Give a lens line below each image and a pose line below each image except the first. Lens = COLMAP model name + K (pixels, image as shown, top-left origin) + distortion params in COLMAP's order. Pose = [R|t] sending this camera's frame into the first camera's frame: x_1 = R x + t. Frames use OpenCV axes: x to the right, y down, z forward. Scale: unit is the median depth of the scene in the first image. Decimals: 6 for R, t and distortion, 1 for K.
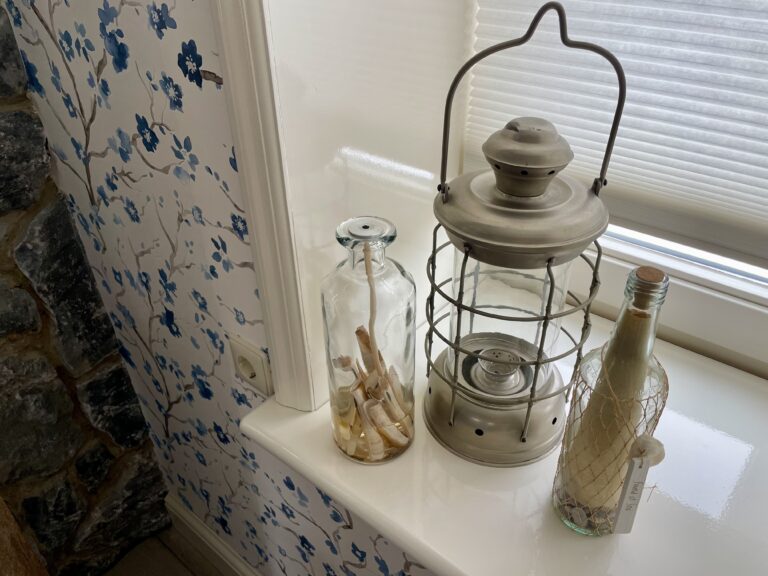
lens RADIAL K [[587.0, 0, 385.8], [0, 587.0, 289.7], [0, 0, 1]] dist [0.004450, -0.008453]
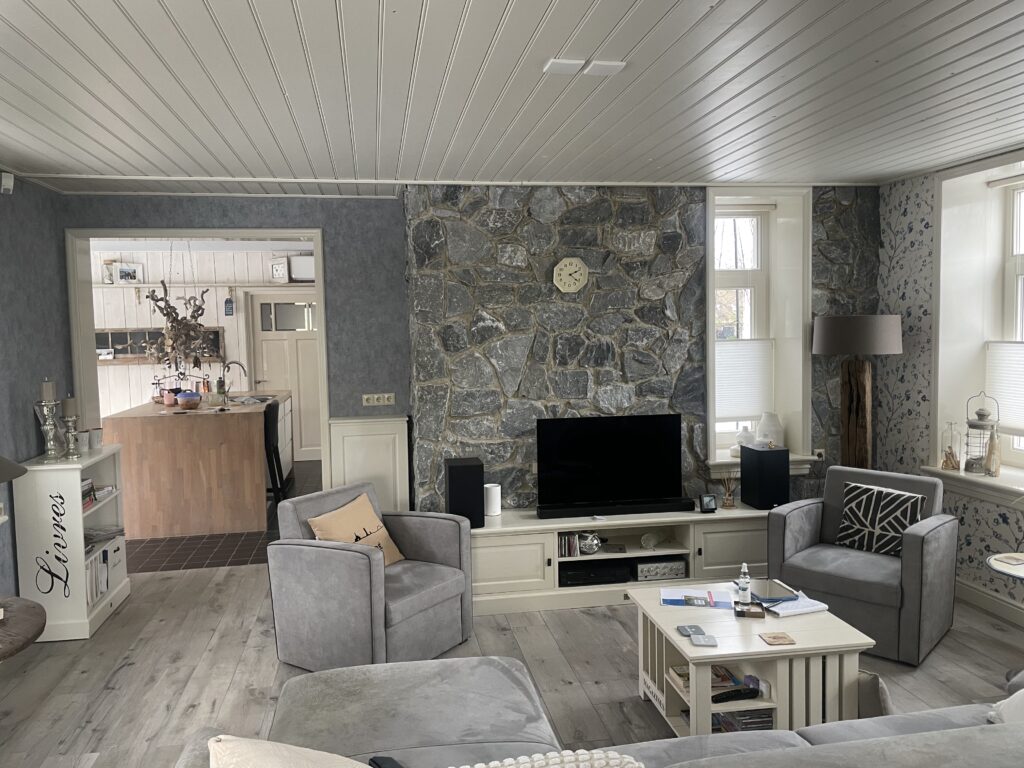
lens RADIAL K [[782.7, 0, 510.2], [0, 782.7, 384.0], [0, 0, 1]] dist [0.004450, -0.008453]
pose [[0.760899, 0.047068, -0.647161, 1.440281], [-0.357098, 0.863118, -0.357083, 3.412173], [0.541769, 0.502804, 0.673553, -5.980792]]
